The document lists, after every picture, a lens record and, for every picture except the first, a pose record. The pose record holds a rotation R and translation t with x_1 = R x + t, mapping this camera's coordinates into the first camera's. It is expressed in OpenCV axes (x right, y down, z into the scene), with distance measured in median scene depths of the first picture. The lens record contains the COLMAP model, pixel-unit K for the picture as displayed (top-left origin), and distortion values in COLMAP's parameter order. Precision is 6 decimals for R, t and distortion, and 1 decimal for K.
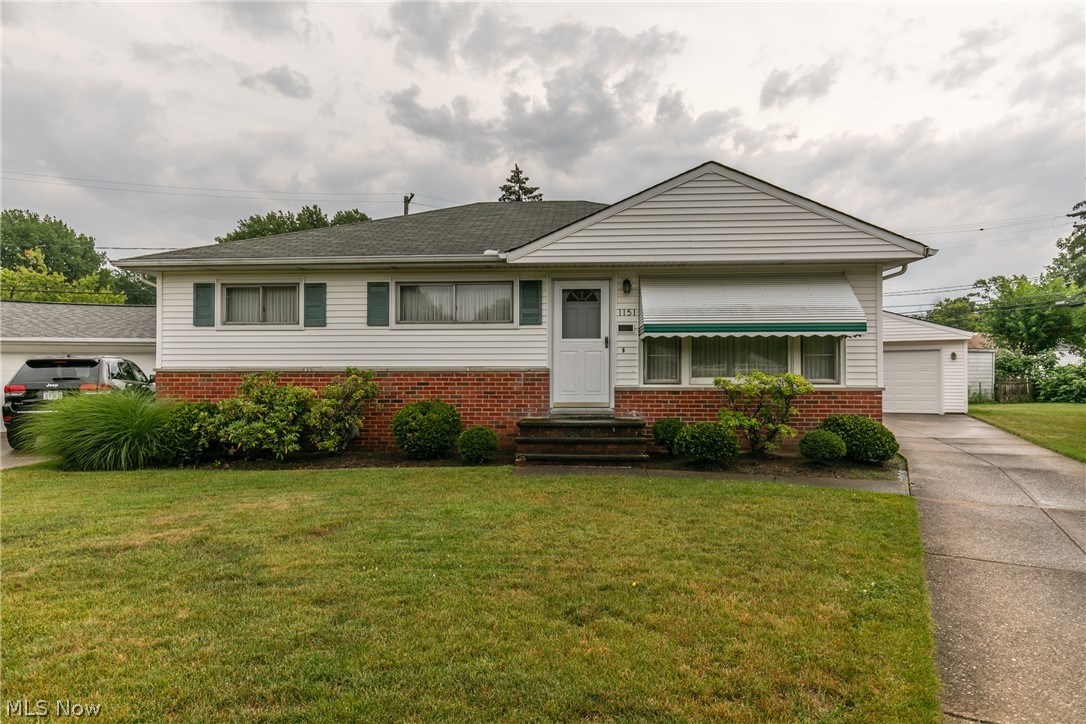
lens RADIAL K [[686.1, 0, 541.8], [0, 686.1, 361.0], [0, 0, 1]] dist [0.004296, 0.004308]
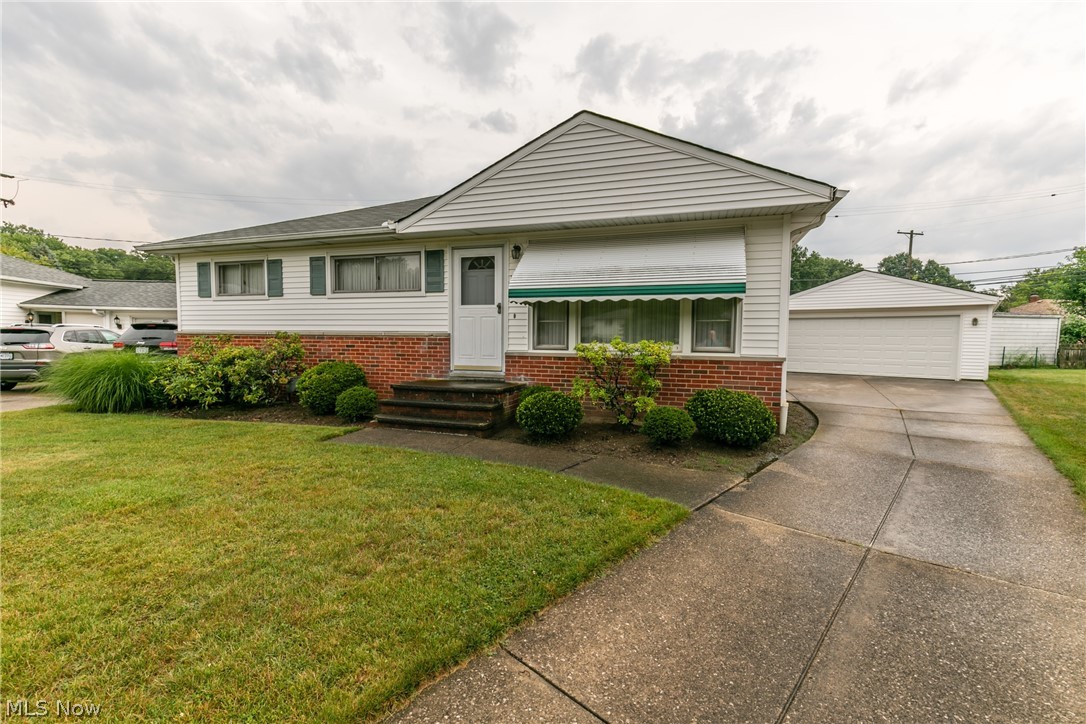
lens RADIAL K [[486.1, 0, 565.8], [0, 486.1, 381.0], [0, 0, 1]] dist [-0.000004, 0.000971]
pose [[0.965682, 0.032343, -0.257706, 0.375005], [-0.002366, 0.993271, 0.115793, -0.003765], [0.259717, -0.111209, 0.959260, 0.307942]]
